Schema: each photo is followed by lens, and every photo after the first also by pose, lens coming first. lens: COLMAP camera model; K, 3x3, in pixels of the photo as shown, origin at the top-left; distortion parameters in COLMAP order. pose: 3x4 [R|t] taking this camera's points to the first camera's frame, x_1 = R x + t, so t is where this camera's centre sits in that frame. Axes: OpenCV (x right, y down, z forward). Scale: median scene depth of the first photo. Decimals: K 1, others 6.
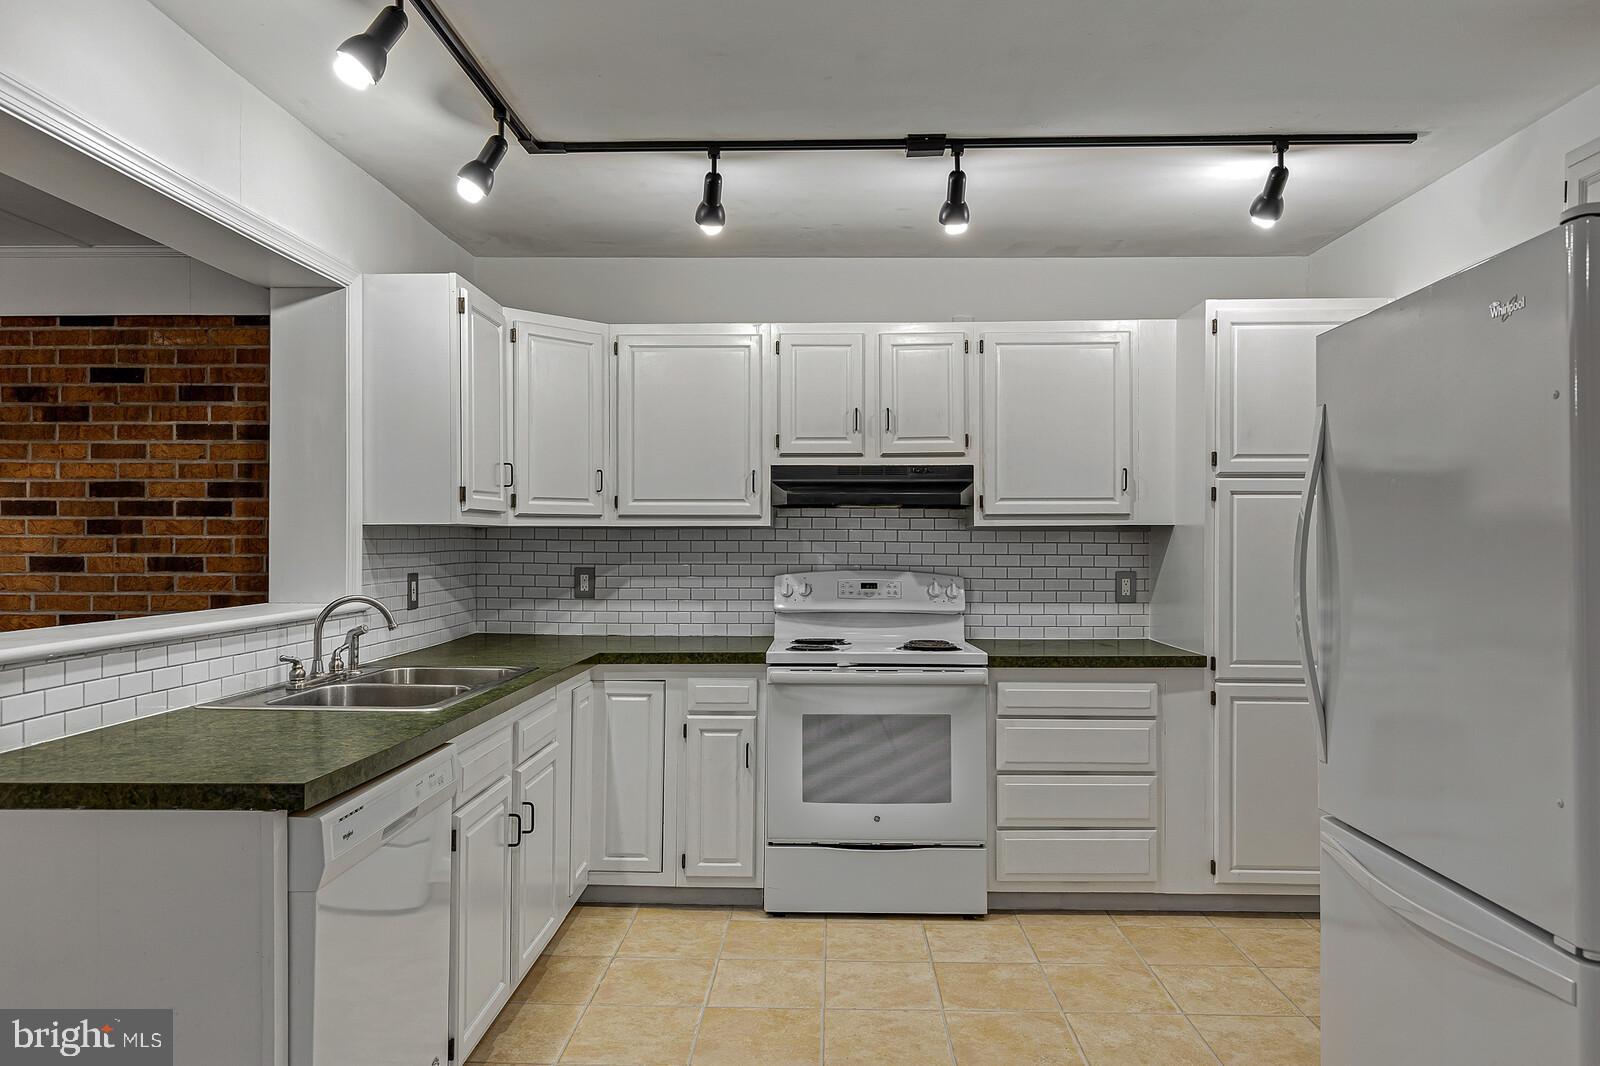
lens RADIAL K [[1023.0, 0, 807.1], [0, 1023.0, 542.7], [0, 0, 1]] dist [0.005117, -0.000665]
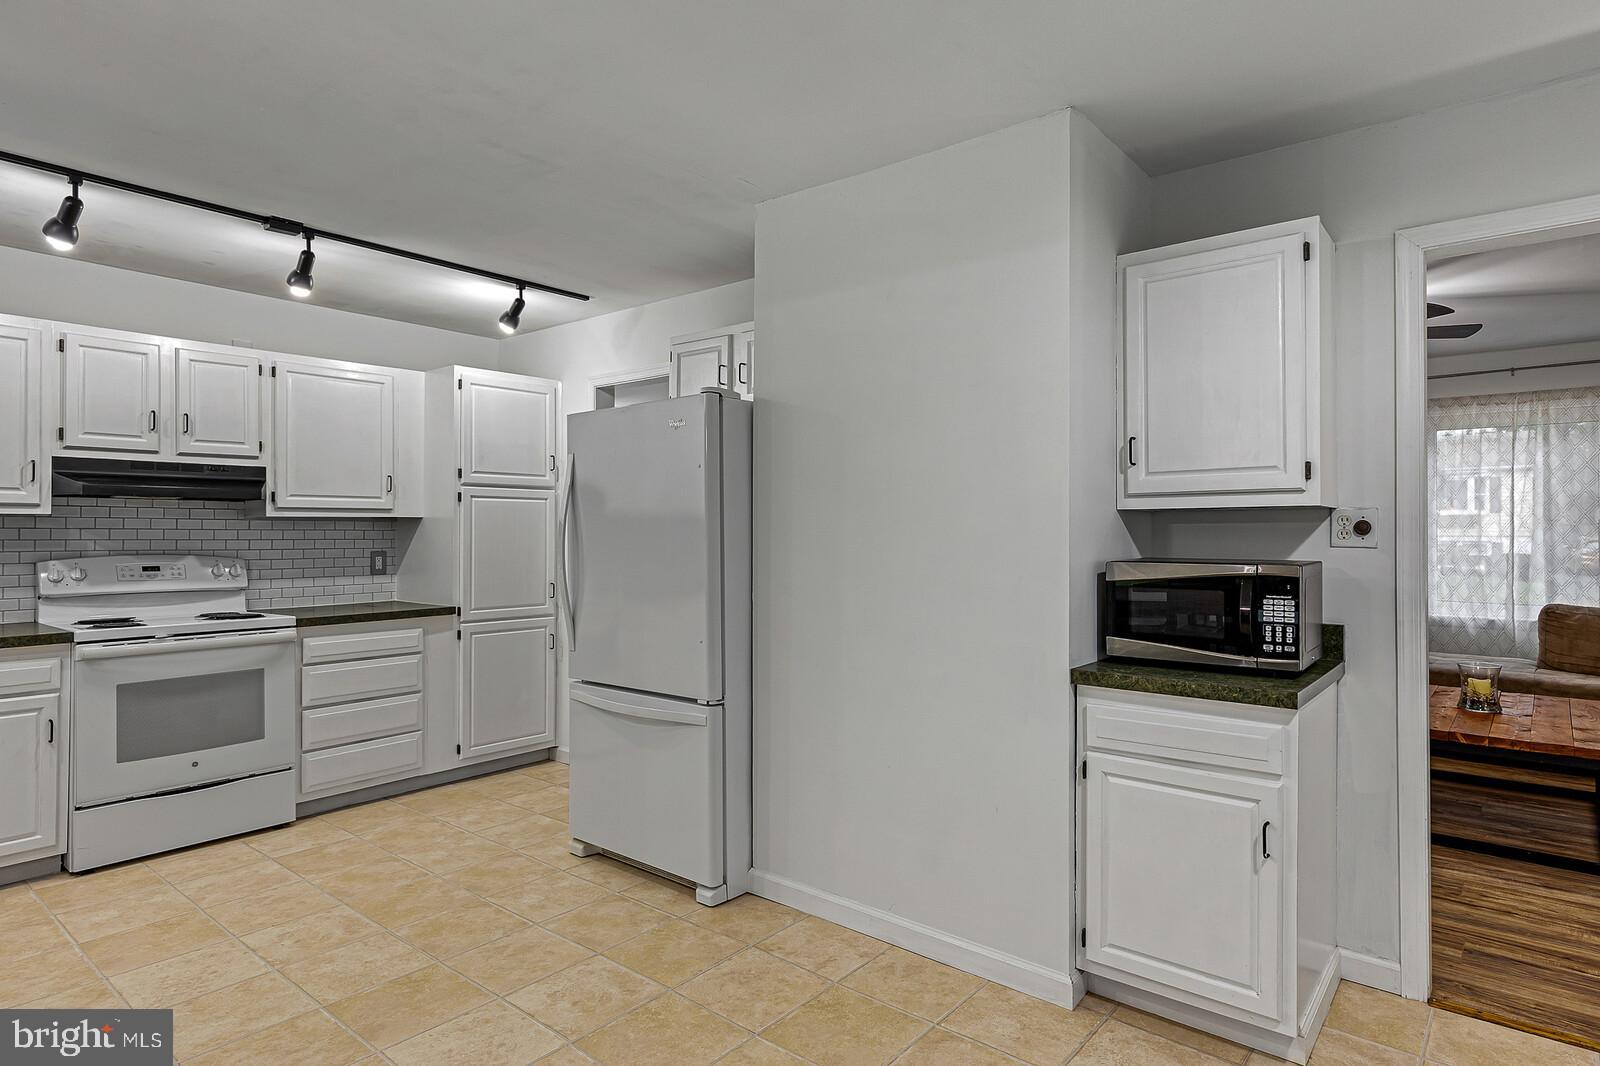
lens RADIAL K [[888.8, 0, 803.8], [0, 888.8, 532.5], [0, 0, 1]] dist [-0.001309, 0.001035]
pose [[0.617444, -0.003078, 0.786609, -0.302988], [0.001343, 0.999995, 0.002859, 0.000905], [-0.786614, -0.000709, 0.617445, -0.183070]]
